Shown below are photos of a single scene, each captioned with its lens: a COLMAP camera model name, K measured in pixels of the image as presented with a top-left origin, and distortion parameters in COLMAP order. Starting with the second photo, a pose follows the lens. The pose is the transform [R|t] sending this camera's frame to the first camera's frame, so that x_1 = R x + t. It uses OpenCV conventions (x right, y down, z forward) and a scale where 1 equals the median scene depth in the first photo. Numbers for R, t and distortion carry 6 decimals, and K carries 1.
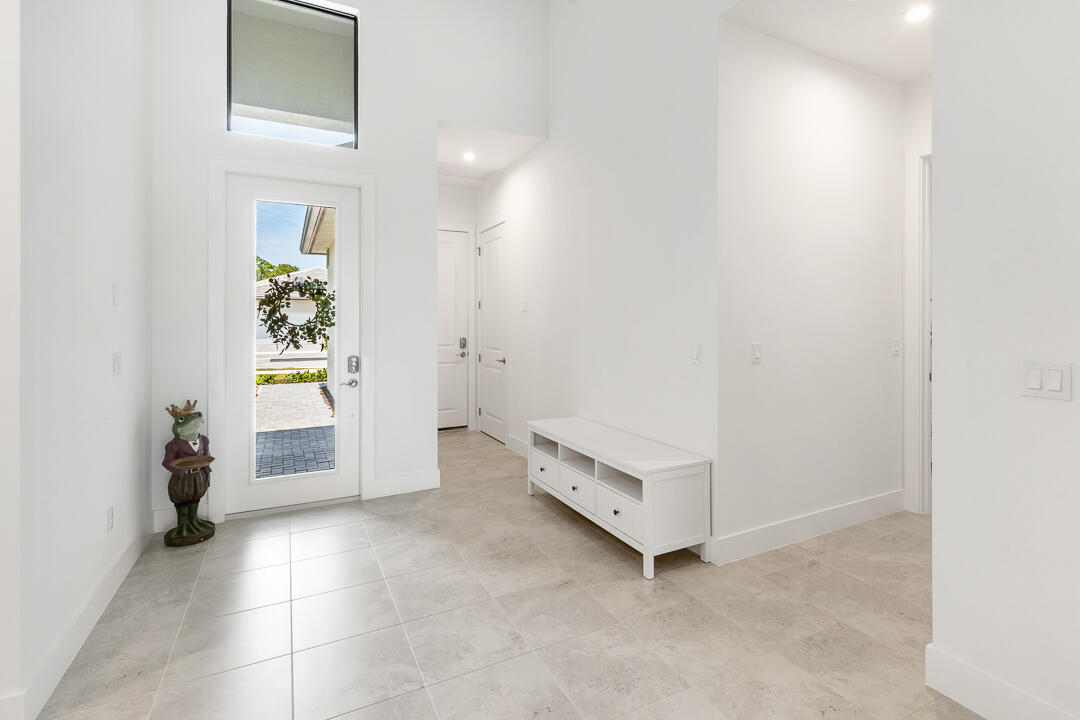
lens RADIAL K [[506.7, 0, 557.6], [0, 506.7, 335.9], [0, 0, 1]] dist [0.007244, -0.000864]
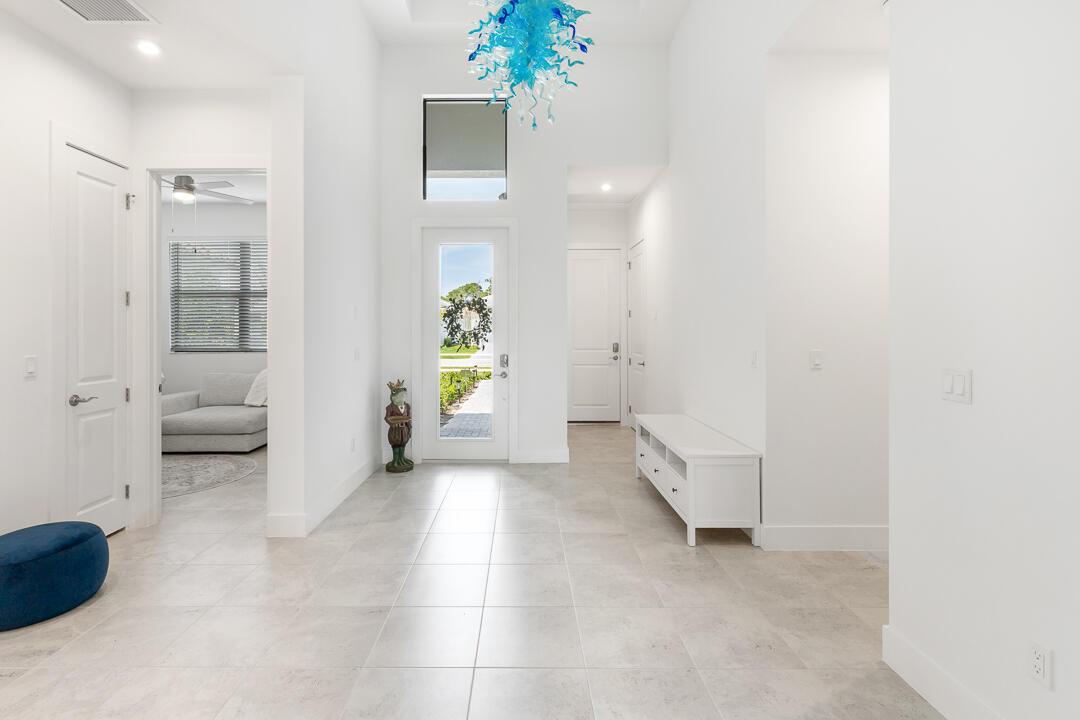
lens RADIAL K [[506.7, 0, 538.9], [0, 506.7, 352.4], [0, 0, 1]] dist [0.007244, -0.000864]
pose [[0.897987, 0.022840, -0.439428, 0.320680], [-0.014112, 0.999633, 0.023118, 0.002272], [0.439795, -0.014558, 0.897980, -0.187706]]
